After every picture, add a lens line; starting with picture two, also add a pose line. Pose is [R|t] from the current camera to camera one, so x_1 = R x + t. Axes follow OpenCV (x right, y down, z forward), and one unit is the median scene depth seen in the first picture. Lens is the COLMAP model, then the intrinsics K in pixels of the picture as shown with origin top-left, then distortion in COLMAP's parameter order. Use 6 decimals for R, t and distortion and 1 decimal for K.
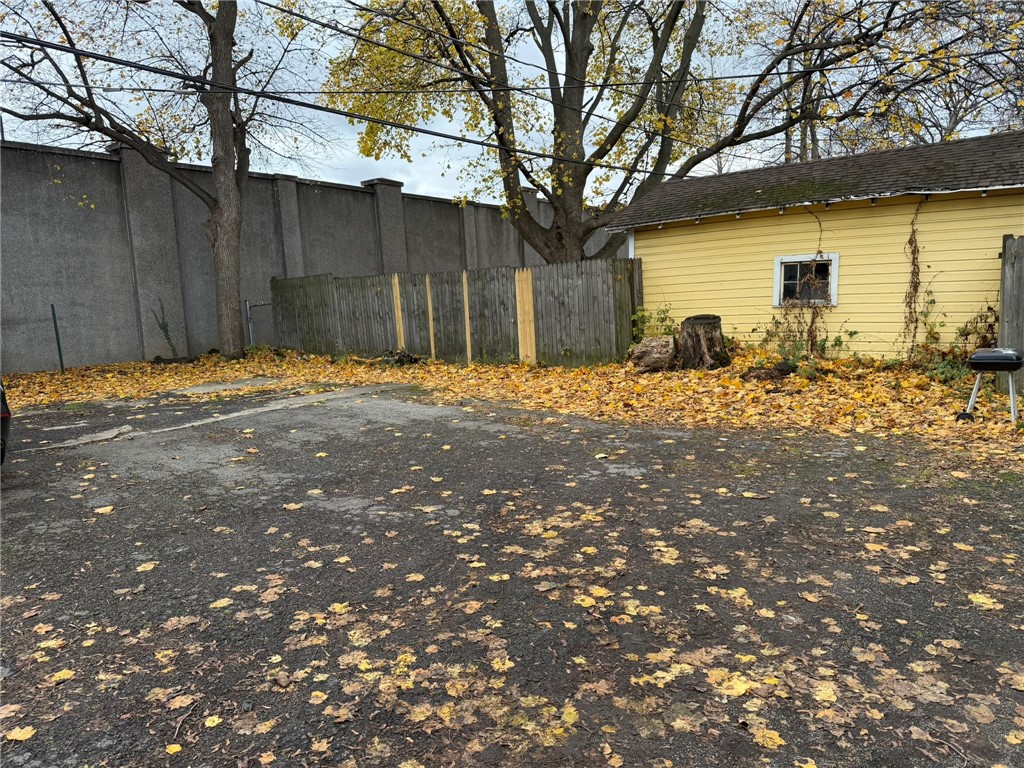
lens RADIAL K [[721.2, 0, 515.5], [0, 721.2, 383.0], [0, 0, 1]] dist [0.093715, -0.126566]
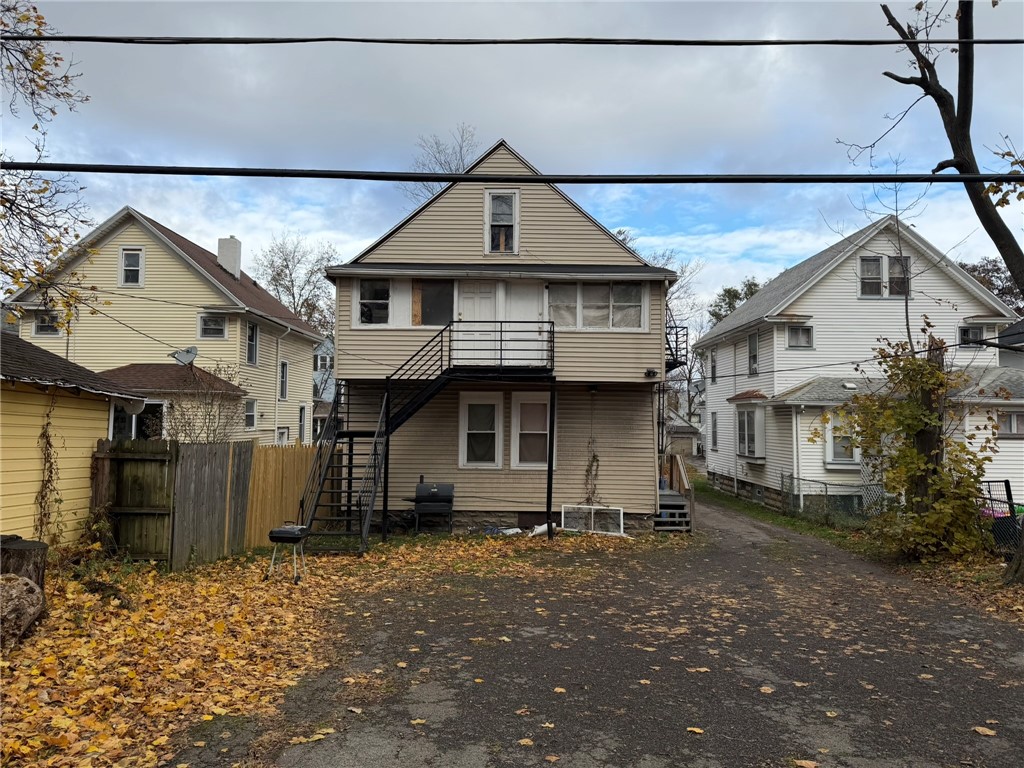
lens RADIAL K [[721.2, 0, 515.5], [0, 721.2, 383.0], [0, 0, 1]] dist [0.093715, -0.126566]
pose [[-0.607793, 0.096835, 0.788169, -0.946887], [0.103303, 0.993745, -0.042430, -0.282826], [-0.787348, 0.055632, -0.613994, 1.948095]]
